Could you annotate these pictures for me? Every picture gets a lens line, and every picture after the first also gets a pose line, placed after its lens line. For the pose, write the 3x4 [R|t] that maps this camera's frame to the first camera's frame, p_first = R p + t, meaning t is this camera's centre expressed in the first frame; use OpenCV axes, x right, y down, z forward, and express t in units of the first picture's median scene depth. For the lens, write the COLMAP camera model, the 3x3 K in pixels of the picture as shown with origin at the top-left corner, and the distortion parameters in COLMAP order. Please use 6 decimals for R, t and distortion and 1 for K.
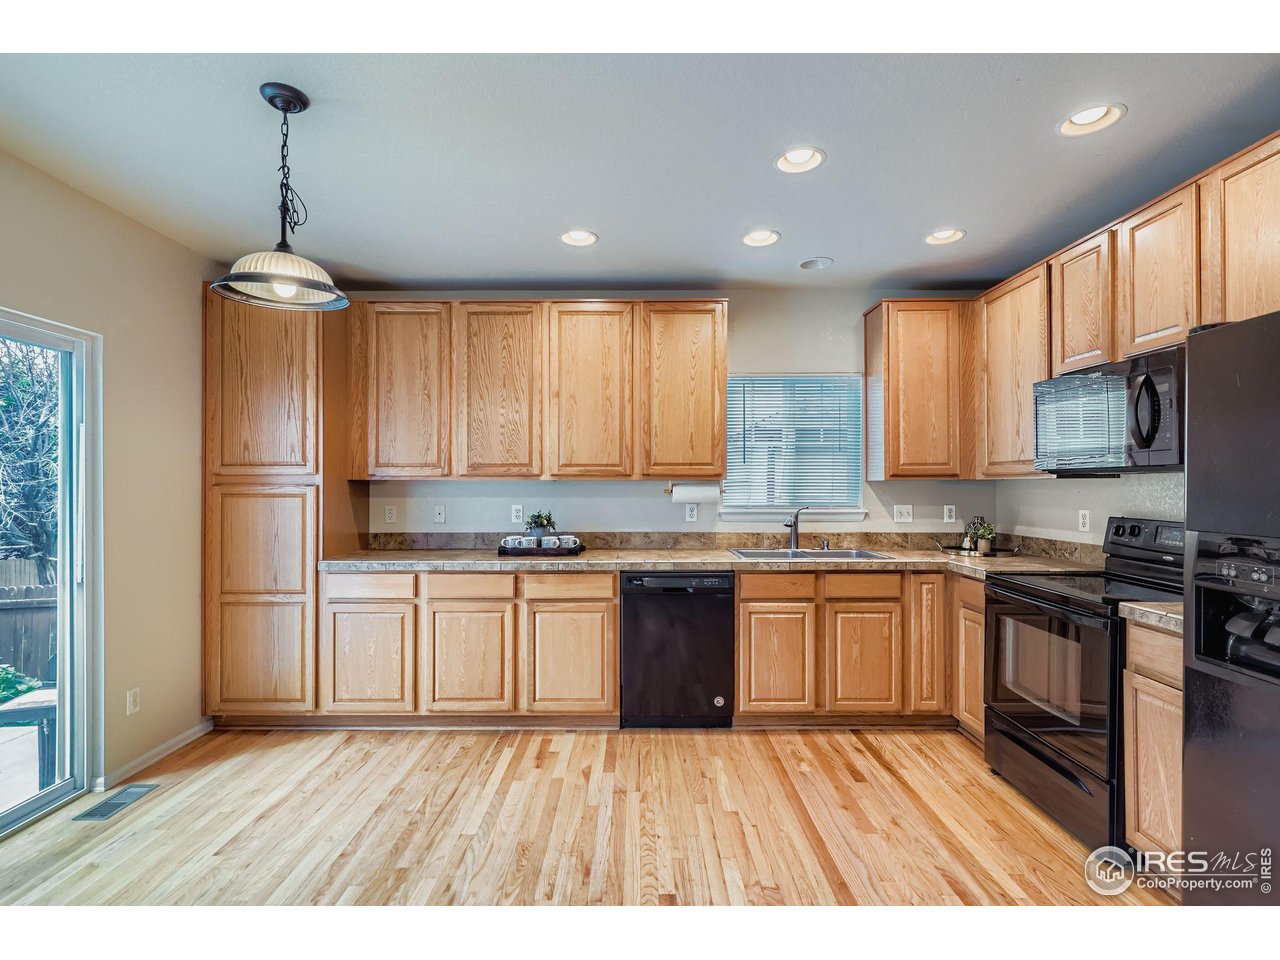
lens RADIAL K [[604.4, 0, 634.9], [0, 604.4, 480.6], [0, 0, 1]] dist [0.004130, -0.003739]
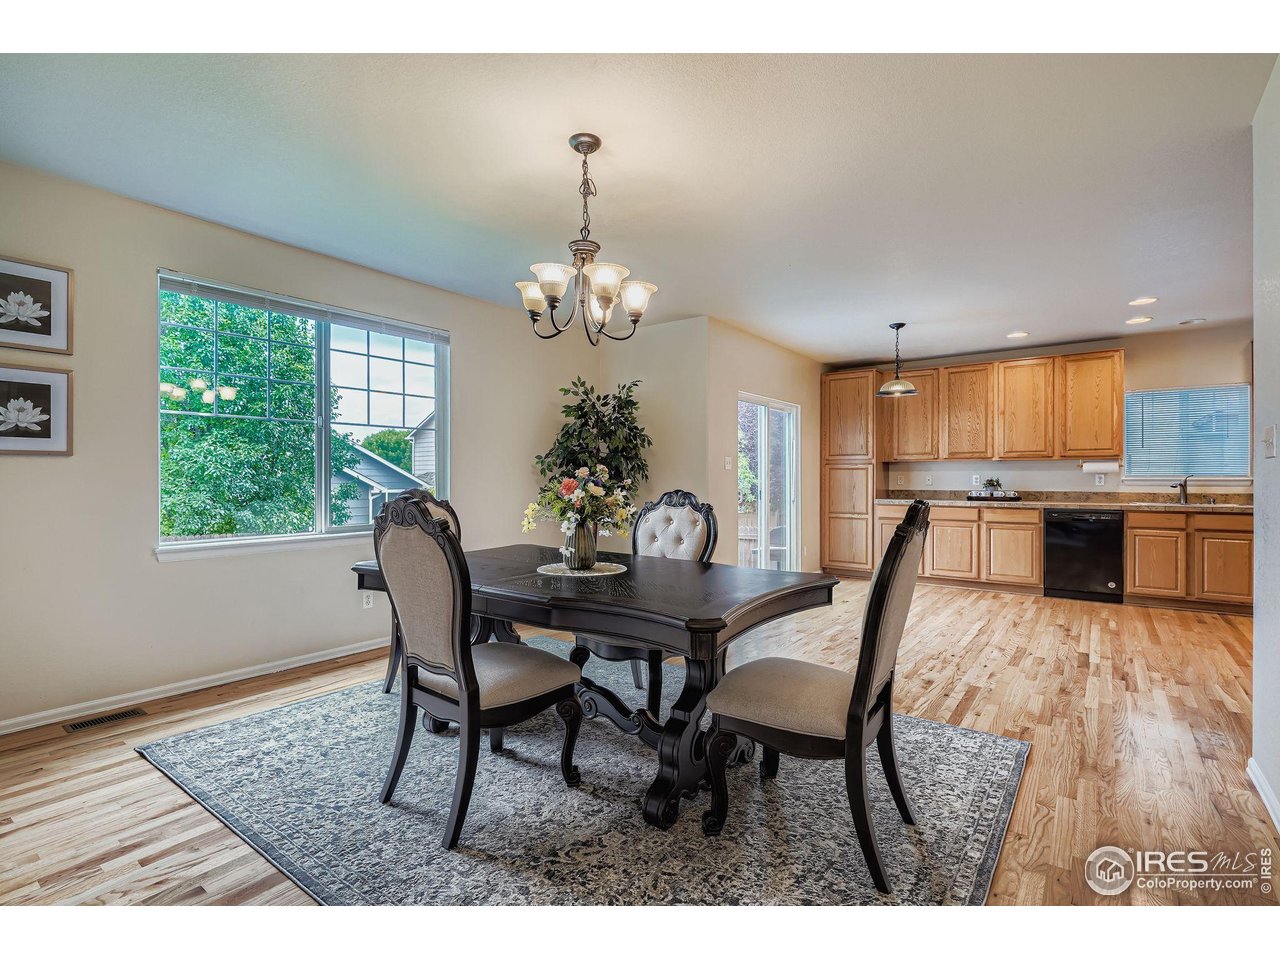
lens RADIAL K [[604.4, 0, 637.8], [0, 604.4, 477.9], [0, 0, 1]] dist [0.004130, -0.003739]
pose [[0.796937, 0.001244, -0.604062, 0.096535], [0.003714, 0.999969, 0.006958, 0.036581], [0.604052, -0.007789, 0.796907, -1.131338]]
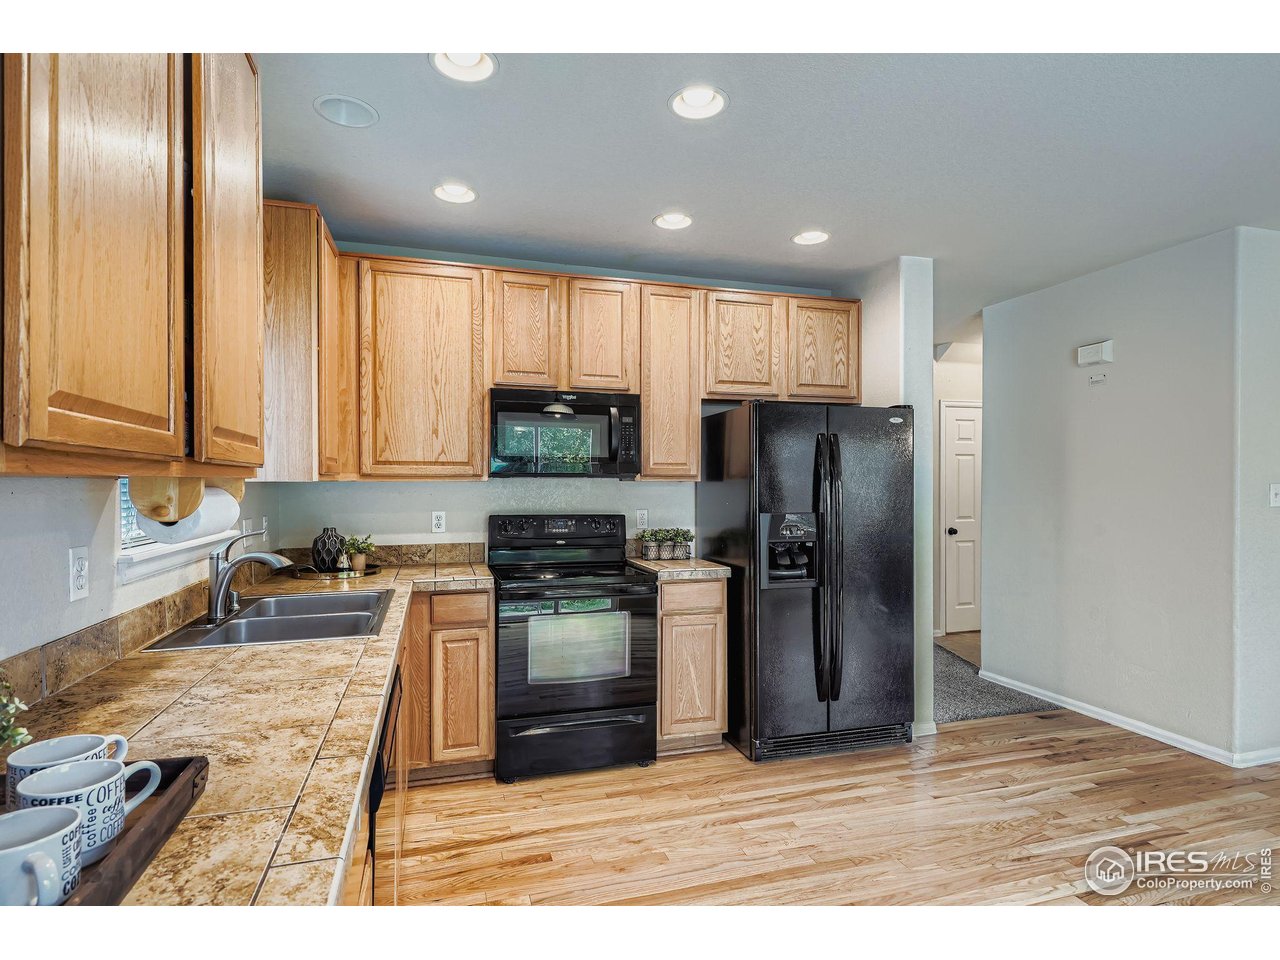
lens RADIAL K [[669.4, 0, 636.1], [0, 669.4, 482.4], [0, 0, 1]] dist [-0.003406, -0.001159]
pose [[-0.285578, 0.000841, 0.958355, -0.395385], [-0.003030, 0.999994, -0.001780, -0.000027], [-0.958351, -0.003412, -0.285574, 0.886194]]
